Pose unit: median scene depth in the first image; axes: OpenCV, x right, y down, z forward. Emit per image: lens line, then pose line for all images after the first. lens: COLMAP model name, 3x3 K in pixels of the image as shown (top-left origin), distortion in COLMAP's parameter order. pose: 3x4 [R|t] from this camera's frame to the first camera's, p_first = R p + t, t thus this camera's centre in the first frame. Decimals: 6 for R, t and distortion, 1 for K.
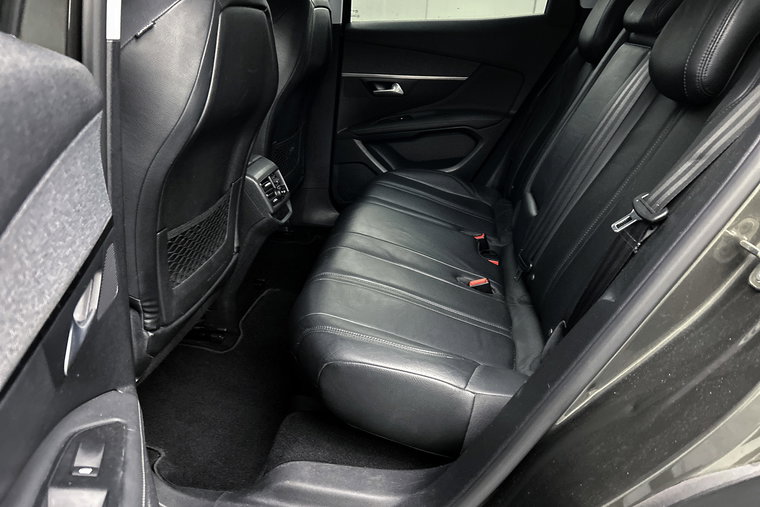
lens RADIAL K [[547.9, 0, 375.5], [0, 547.9, 257.9], [0, 0, 1]] dist [0.074065, -0.081215]
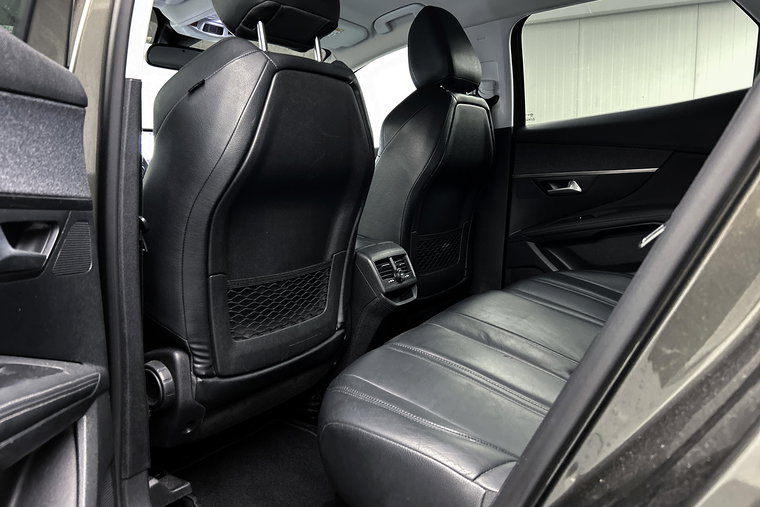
lens RADIAL K [[547.9, 0, 375.5], [0, 547.9, 257.9], [0, 0, 1]] dist [0.074065, -0.081215]
pose [[0.902111, -0.002212, -0.431499, 0.213862], [-0.104504, 0.969098, -0.223447, 0.076499], [0.418659, 0.246668, 0.874002, 0.134022]]
